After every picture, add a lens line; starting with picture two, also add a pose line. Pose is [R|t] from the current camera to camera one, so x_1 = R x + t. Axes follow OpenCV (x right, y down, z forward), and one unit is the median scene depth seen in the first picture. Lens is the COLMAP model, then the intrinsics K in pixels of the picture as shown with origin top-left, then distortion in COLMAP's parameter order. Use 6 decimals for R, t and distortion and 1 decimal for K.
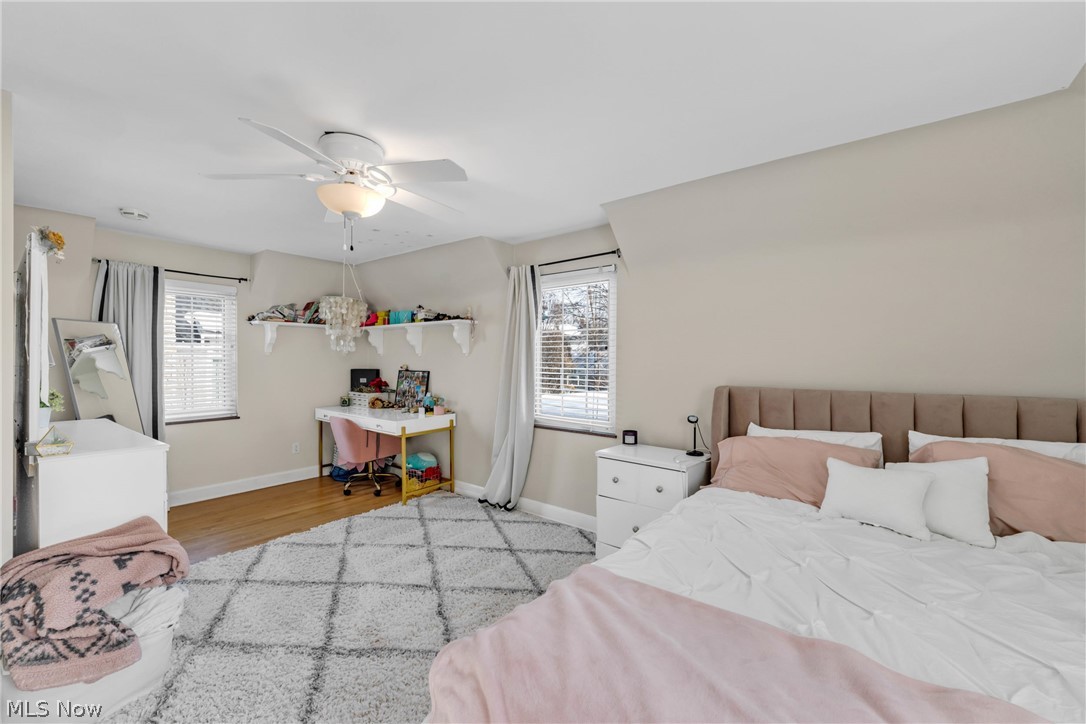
lens RADIAL K [[426.1, 0, 543.9], [0, 426.1, 361.2], [0, 0, 1]] dist [-0.004435, -0.000159]
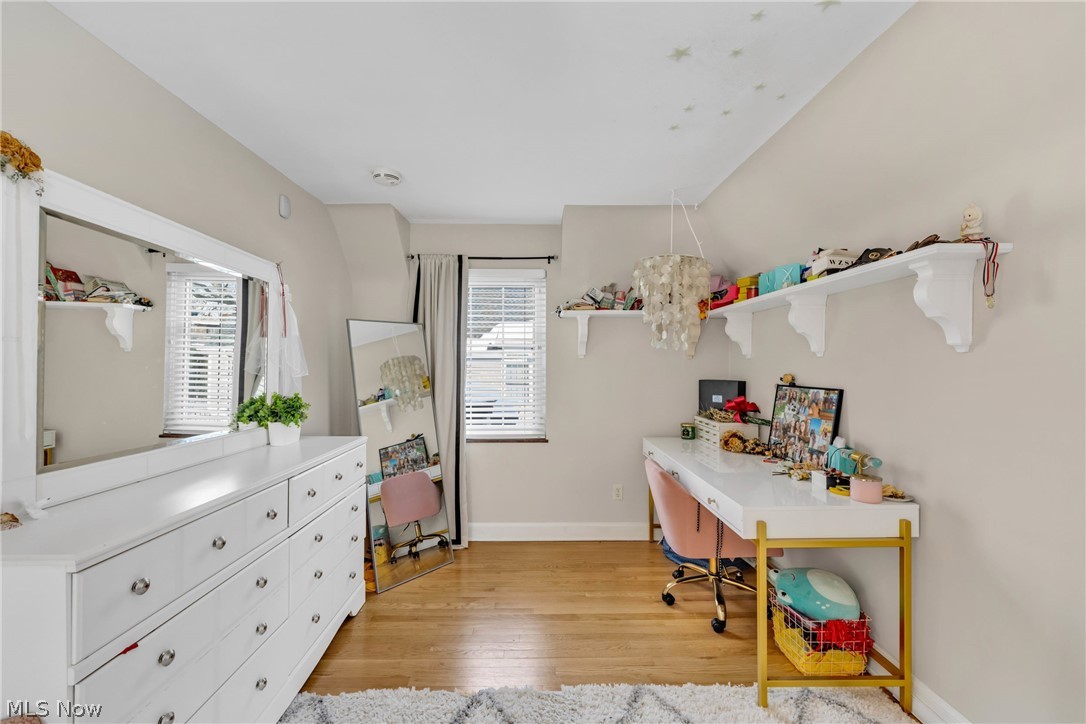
lens RADIAL K [[426.1, 0, 543.2], [0, 426.1, 368.7], [0, 0, 1]] dist [-0.004435, -0.000159]
pose [[0.612371, 0.004596, -0.790557, -0.111083], [-0.002835, 0.999989, 0.003617, 0.000771], [0.790565, 0.000027, 0.612378, 0.489868]]
